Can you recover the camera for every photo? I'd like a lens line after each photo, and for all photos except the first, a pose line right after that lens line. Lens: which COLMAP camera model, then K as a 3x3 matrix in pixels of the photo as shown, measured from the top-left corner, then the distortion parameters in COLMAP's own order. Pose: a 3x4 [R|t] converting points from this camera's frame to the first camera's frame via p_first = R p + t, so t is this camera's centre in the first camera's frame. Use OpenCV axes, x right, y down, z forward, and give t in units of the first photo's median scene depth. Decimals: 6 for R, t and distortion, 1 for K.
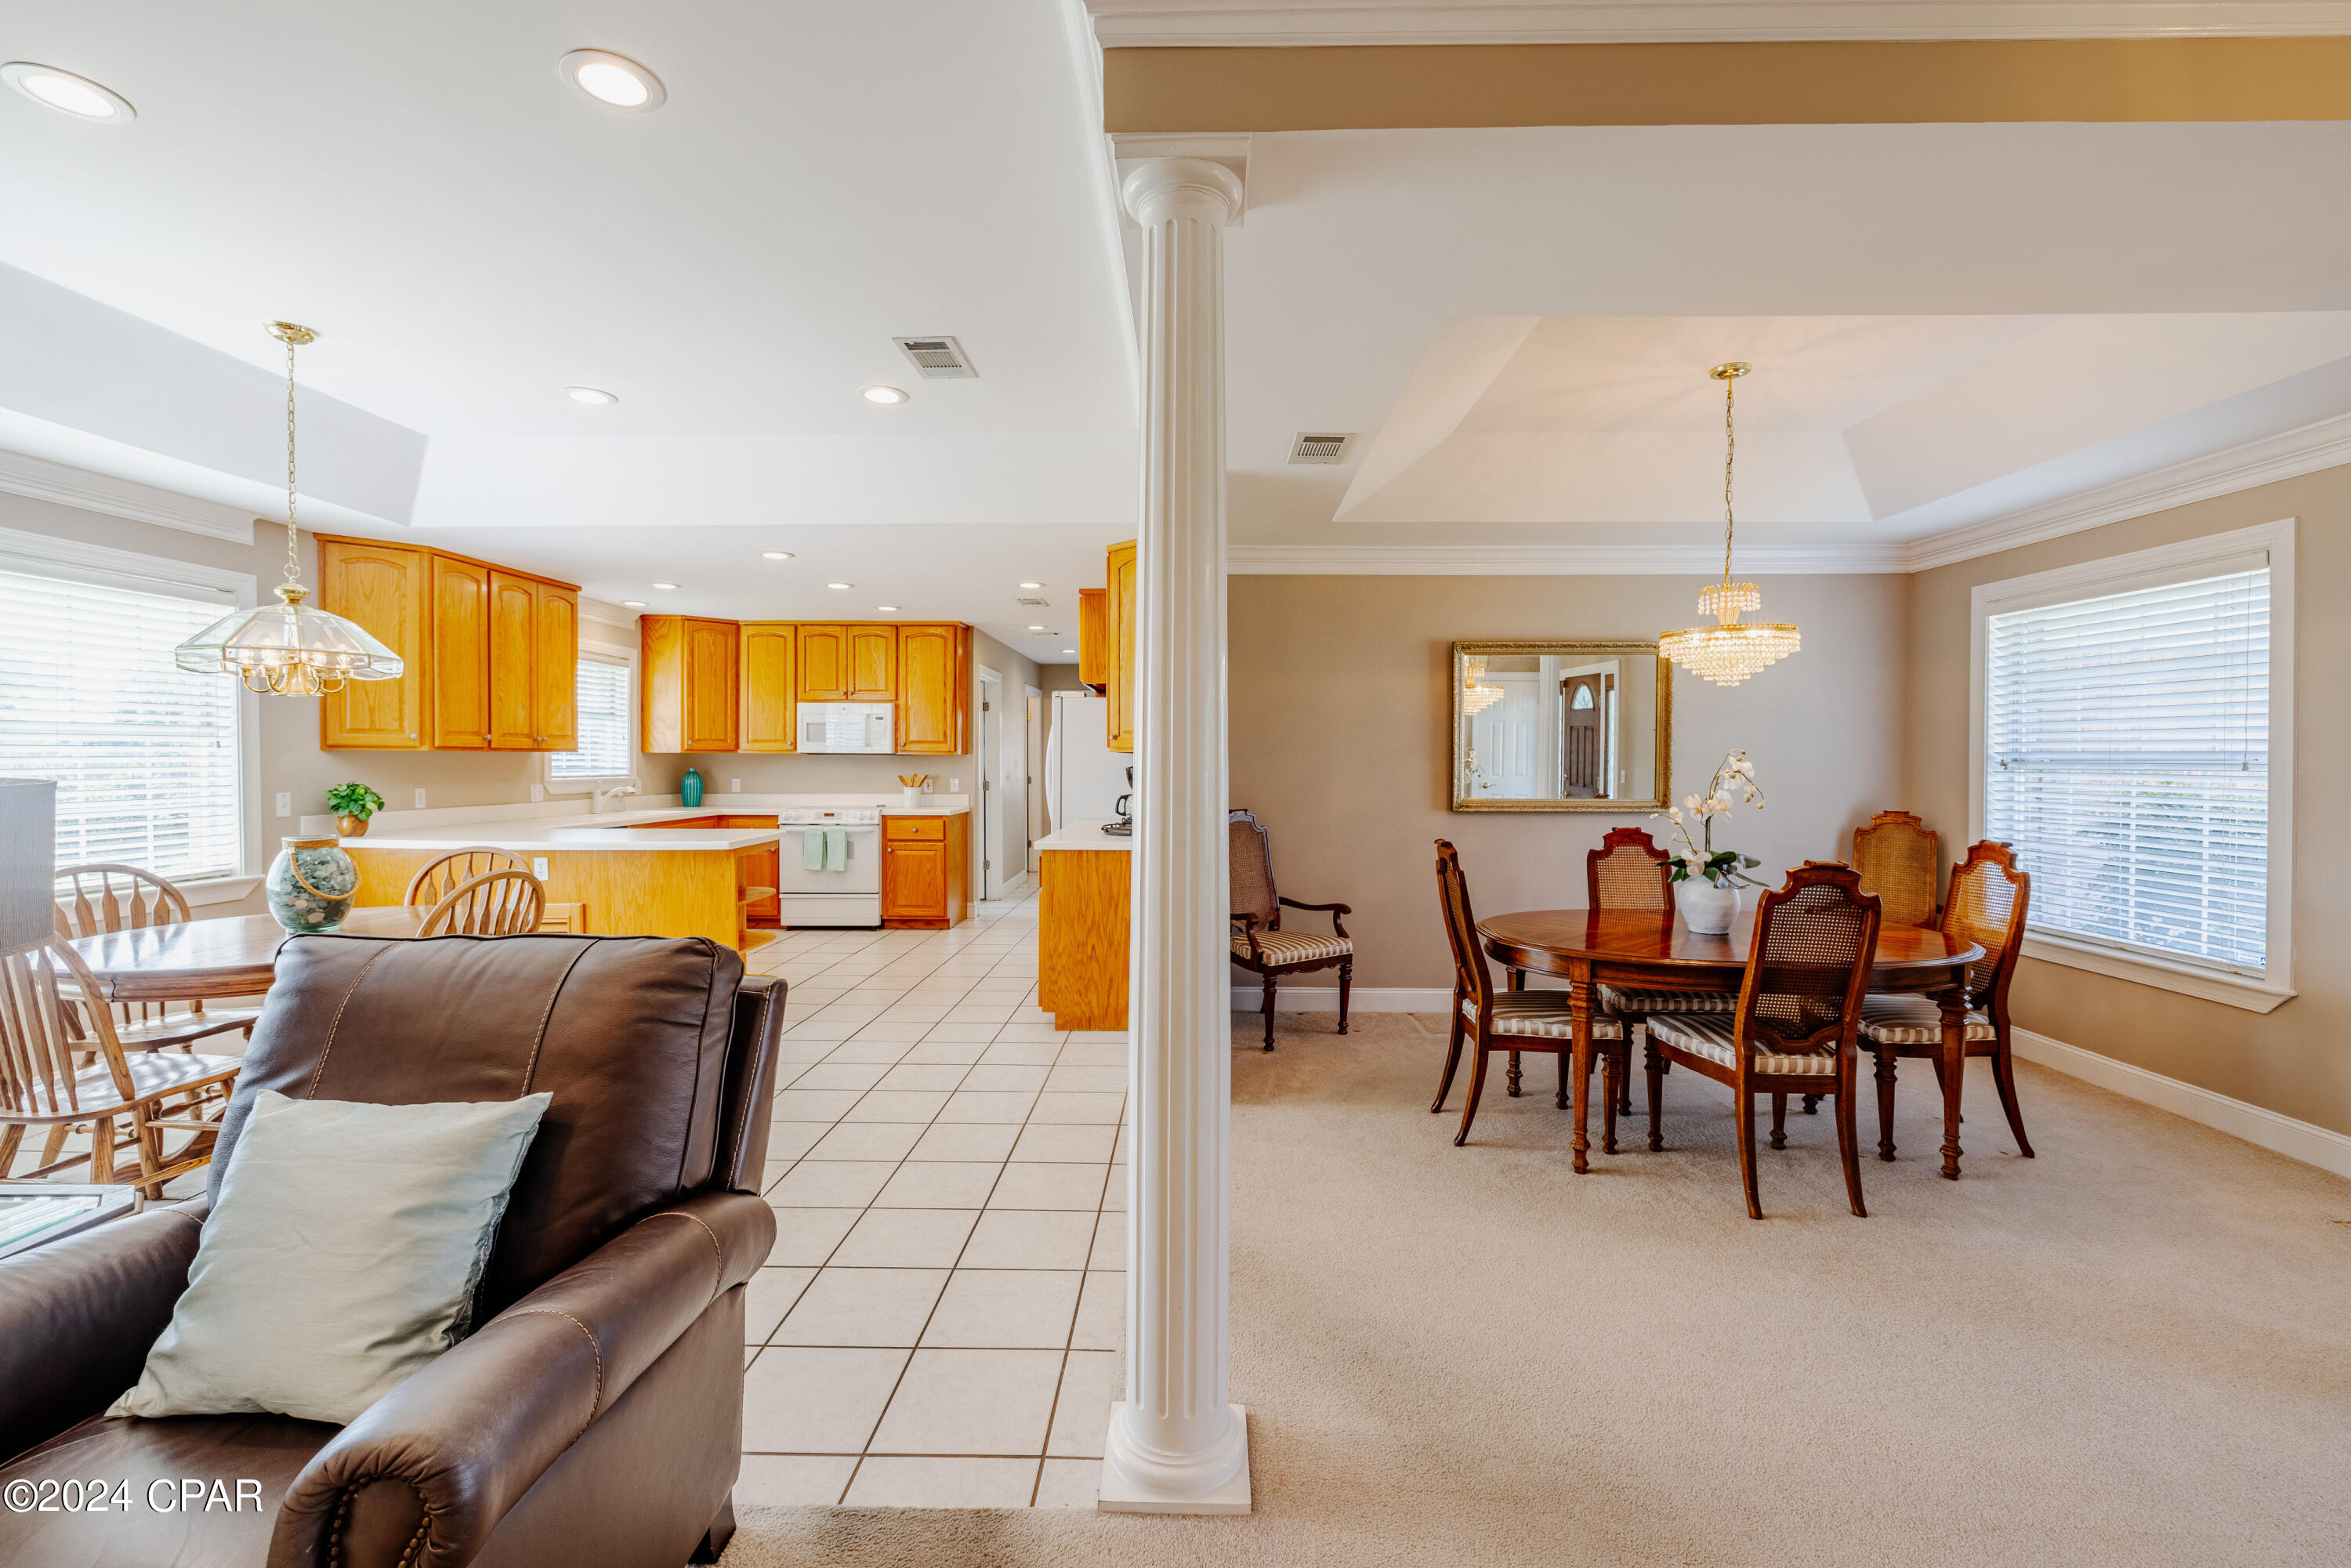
lens RADIAL K [[996.4, 0, 1194.2], [0, 996.4, 771.3], [0, 0, 1]] dist [-0.002073, 0.002479]
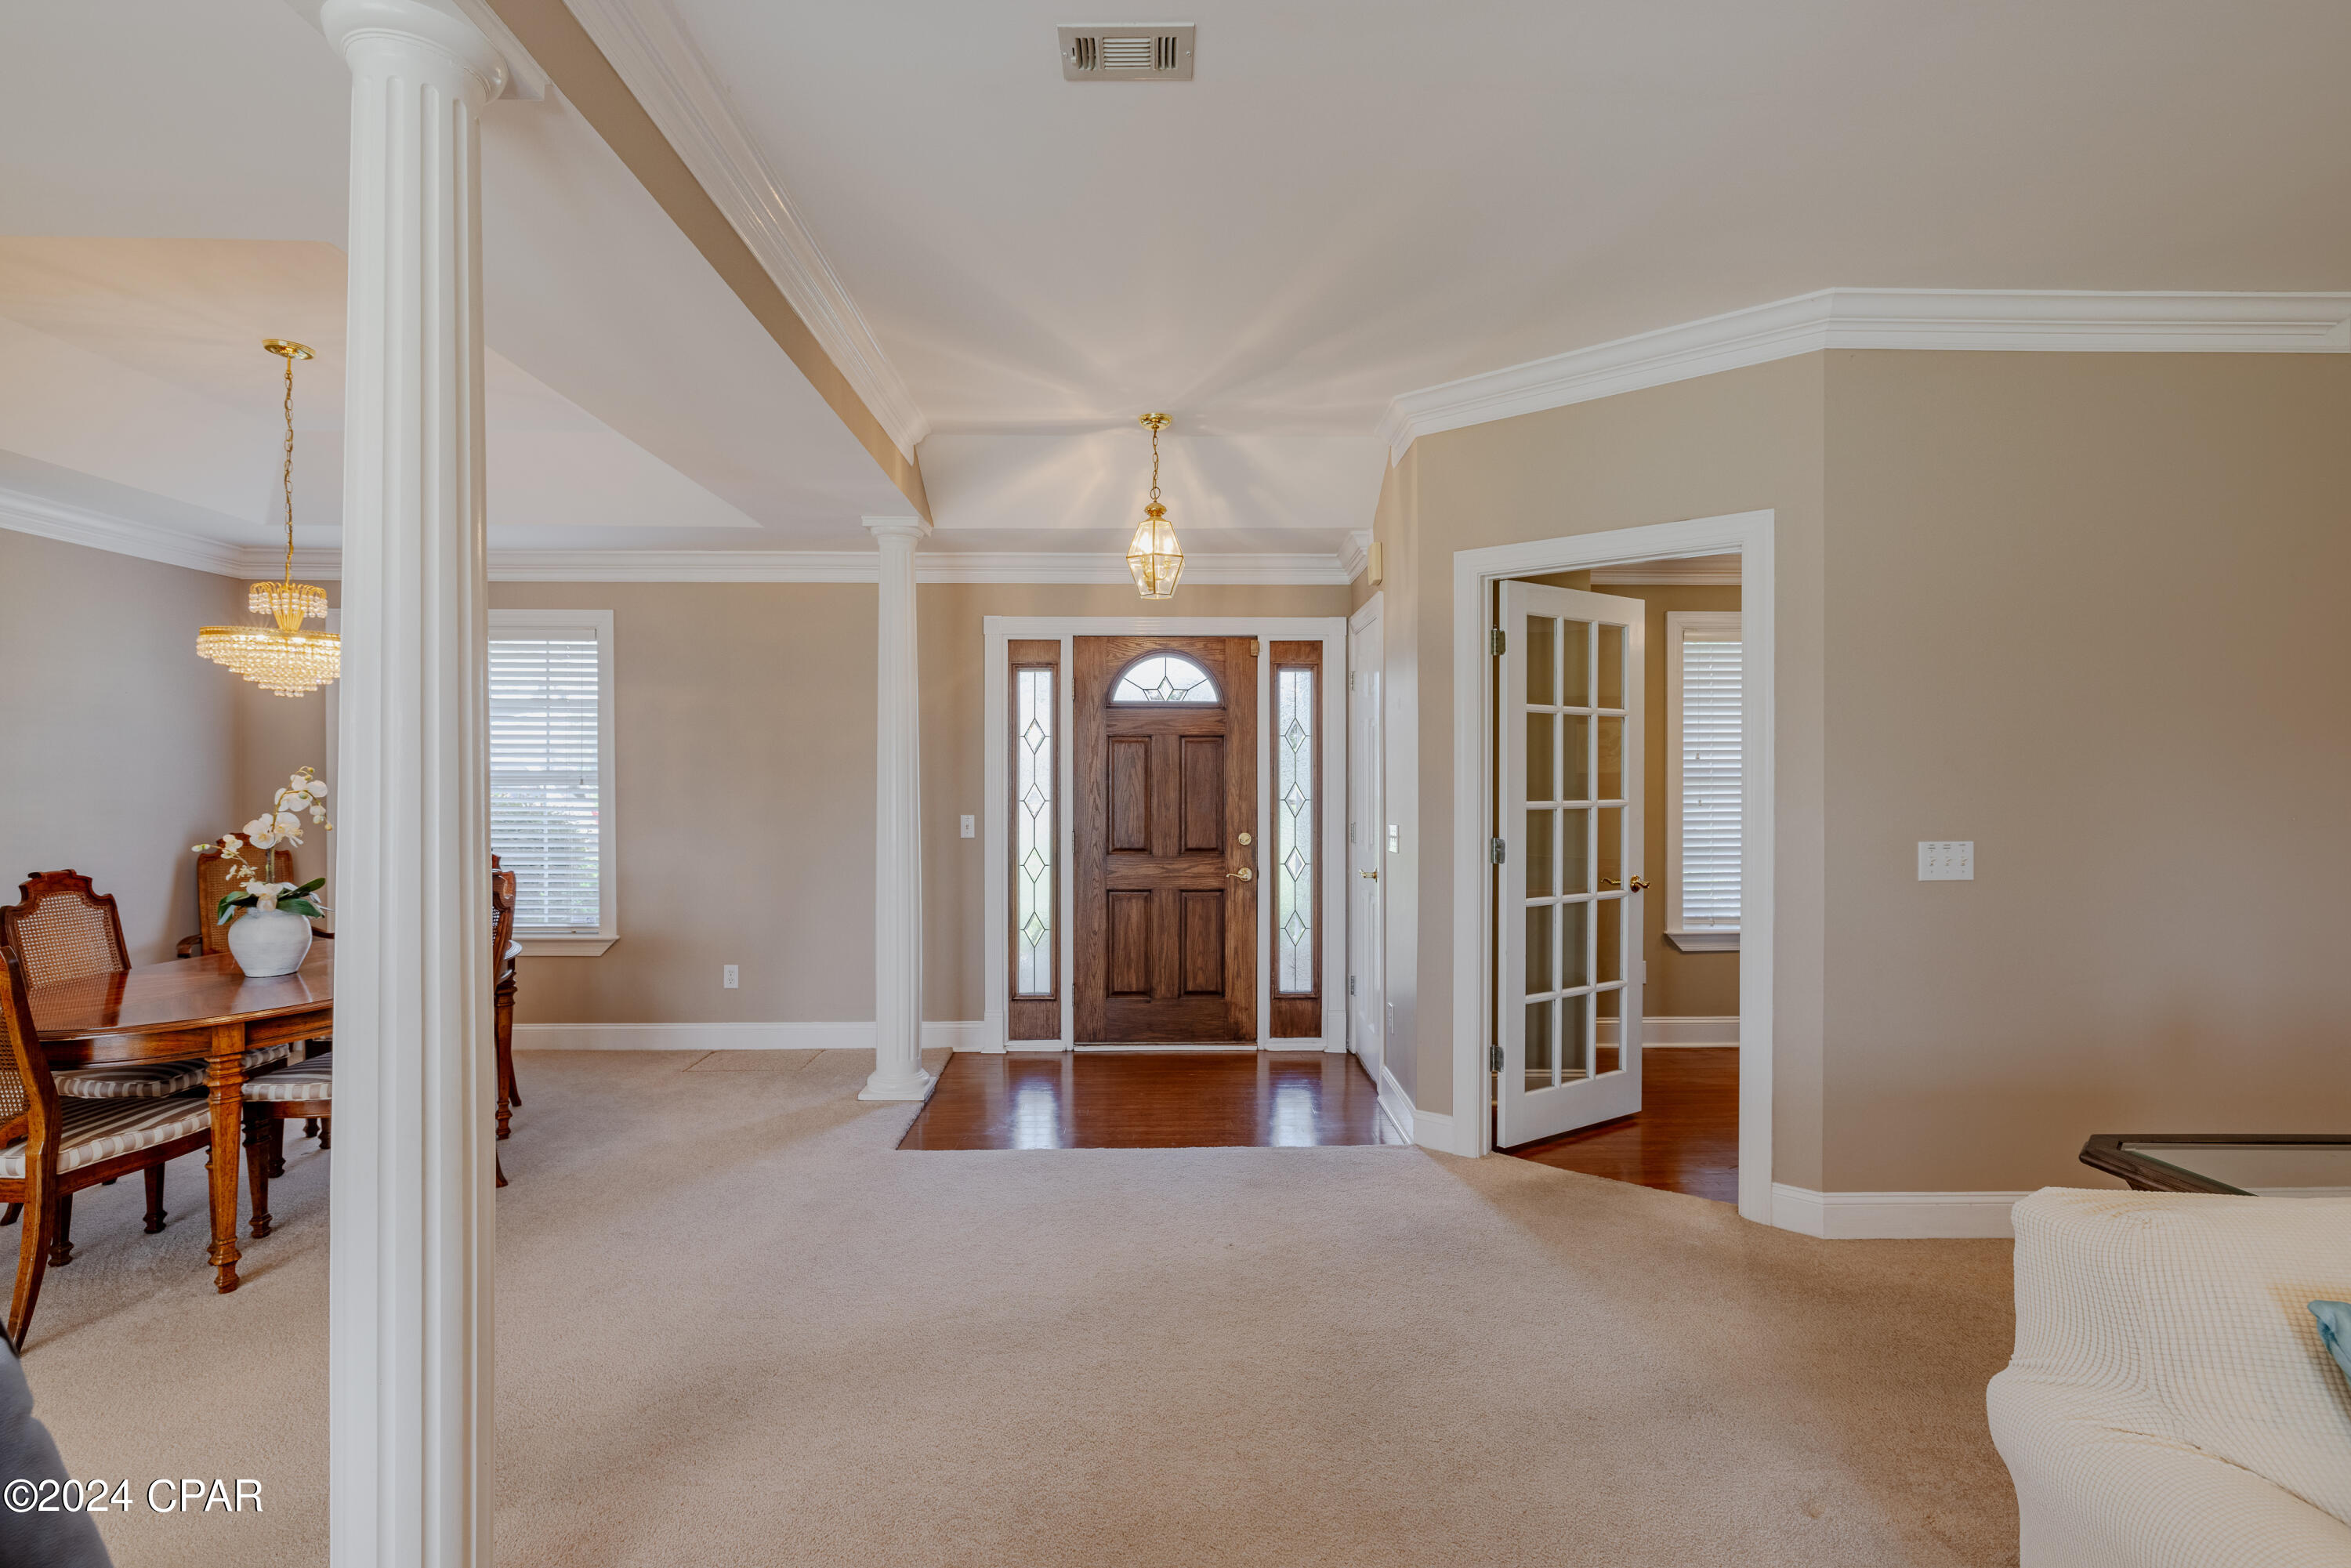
lens RADIAL K [[1053.6, 0, 1165.1], [0, 1053.6, 768.8], [0, 0, 1]] dist [-0.009744, 0.002798]
pose [[-0.027613, 0.004984, 0.999606, -0.260559], [0.015346, 0.999872, -0.004562, -0.002211], [-0.999501, 0.015214, -0.027685, 0.140080]]
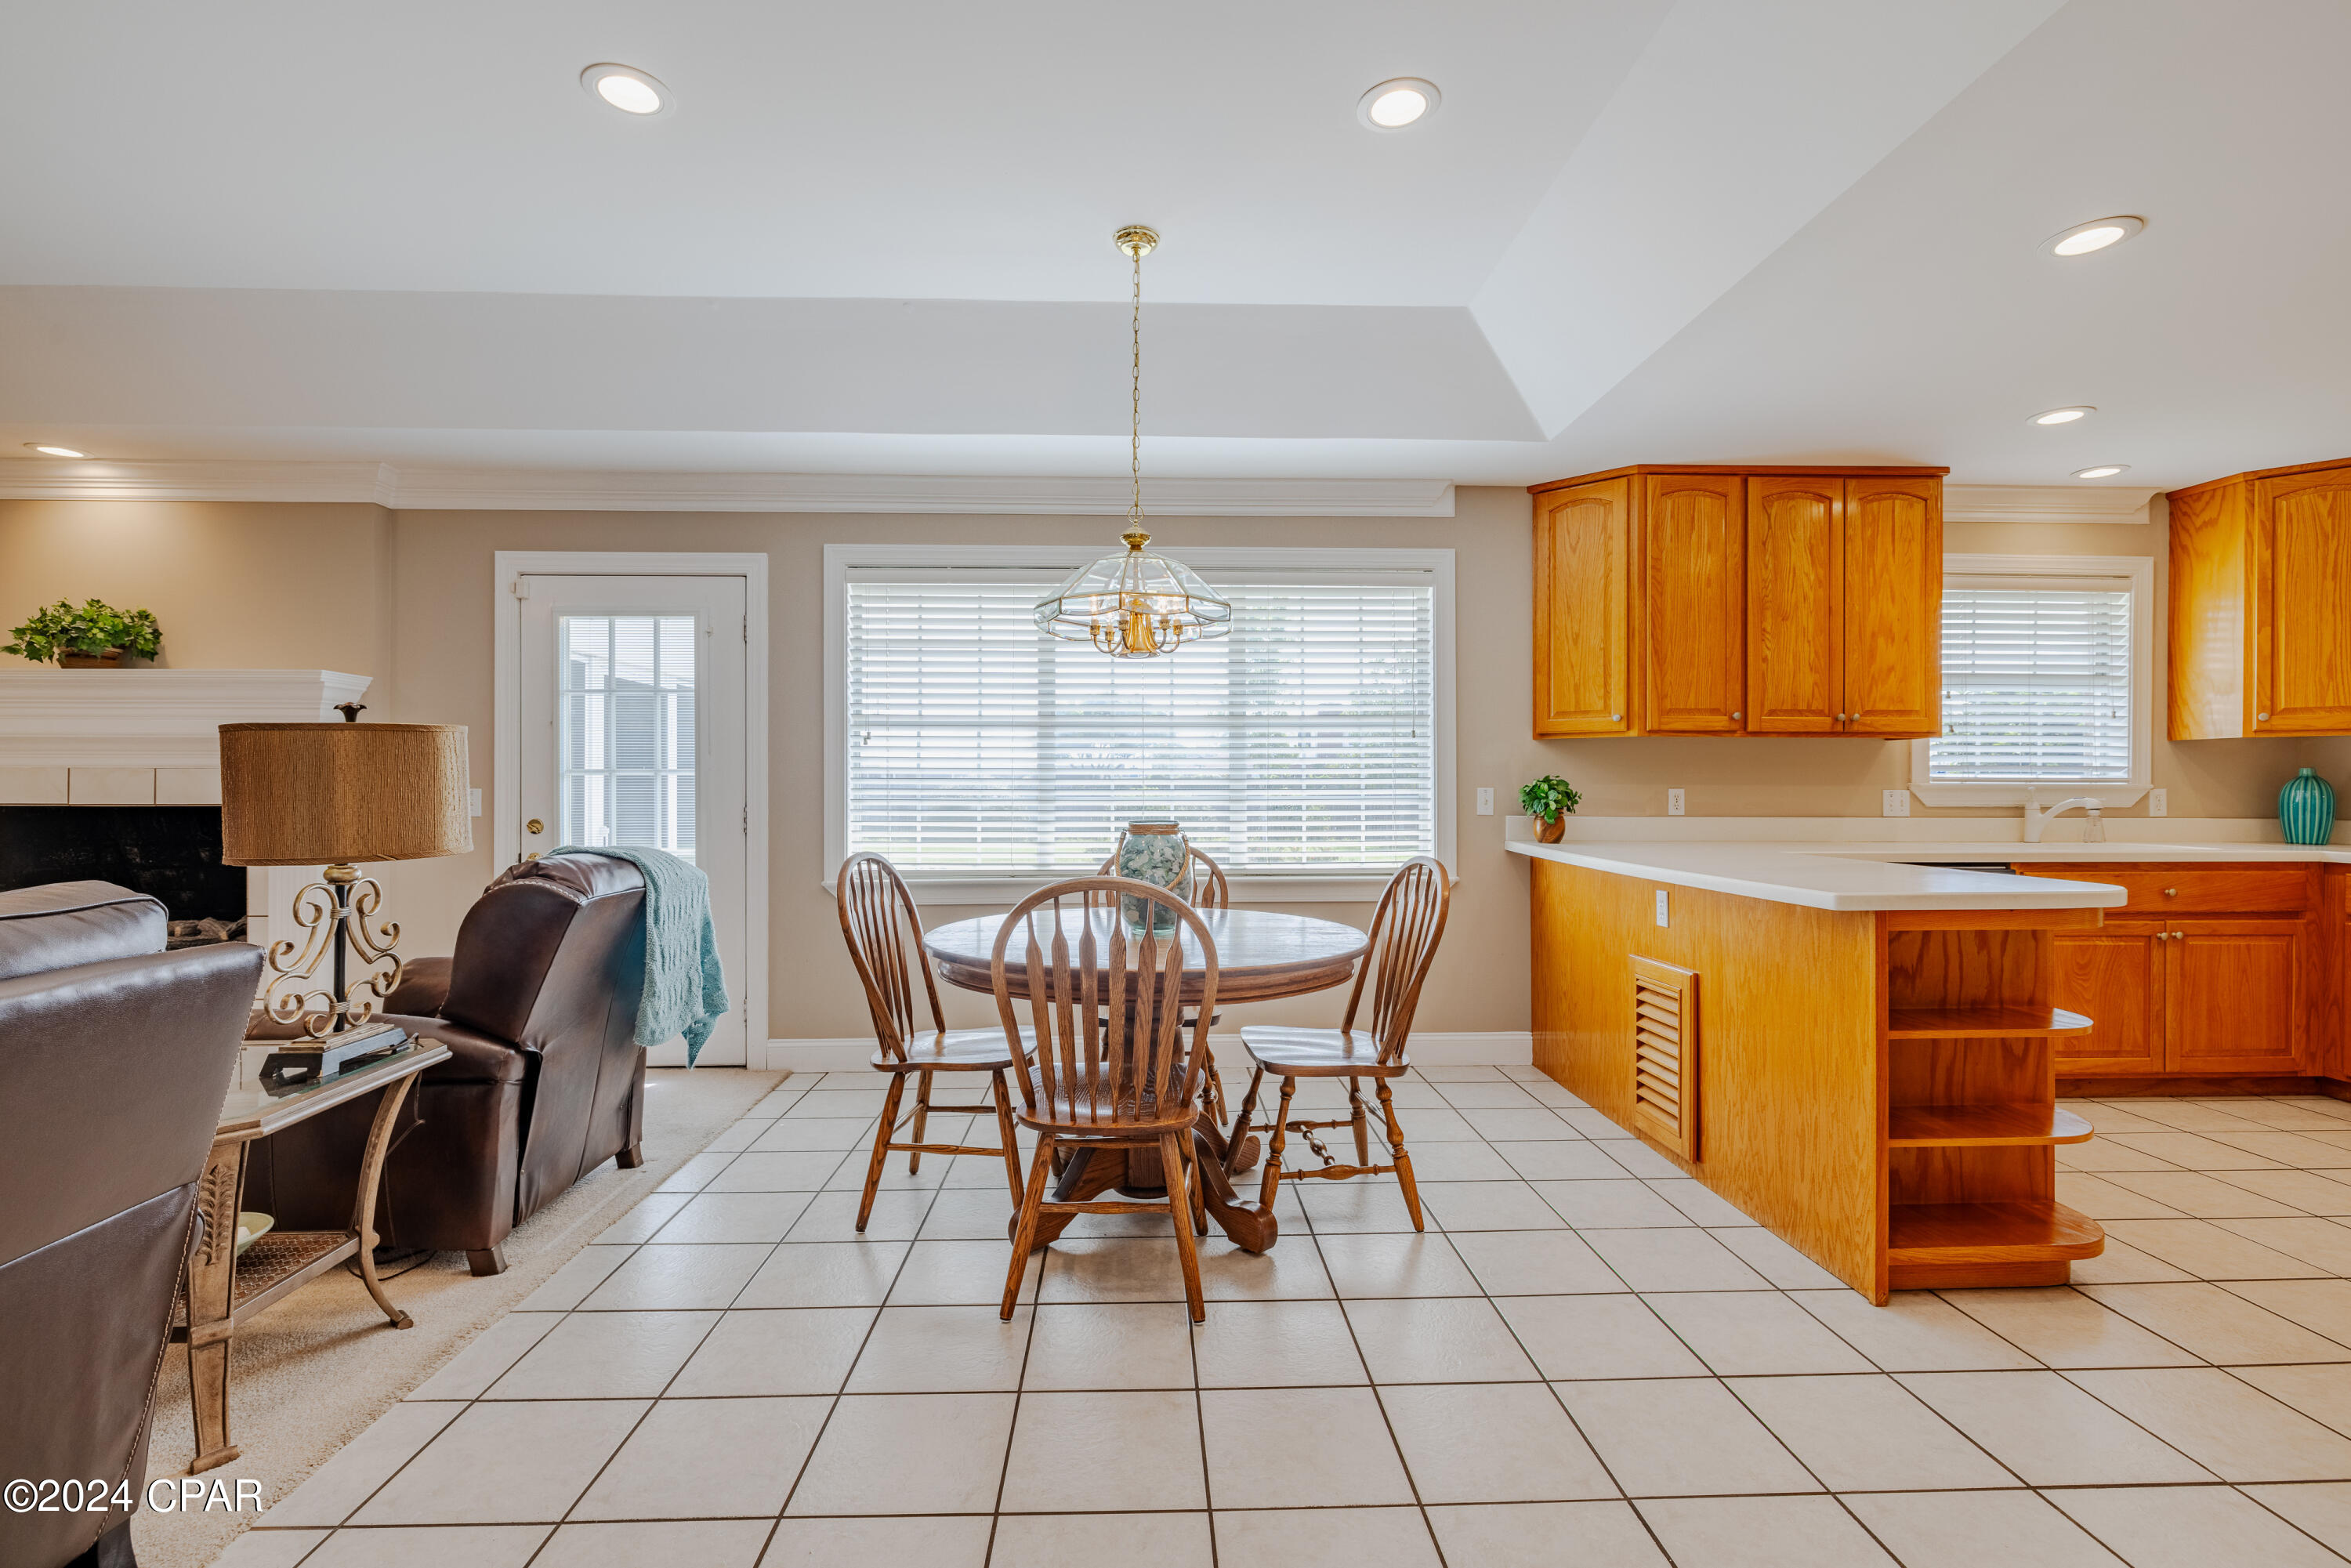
lens RADIAL K [[1053.6, 0, 1175.1], [0, 1053.6, 786.9], [0, 0, 1]] dist [-0.009744, 0.002798]
pose [[0.044675, -0.002091, -0.998999, 0.006393], [-0.014076, 0.999897, -0.002723, 0.021216], [0.998902, 0.014183, 0.044641, 0.536725]]
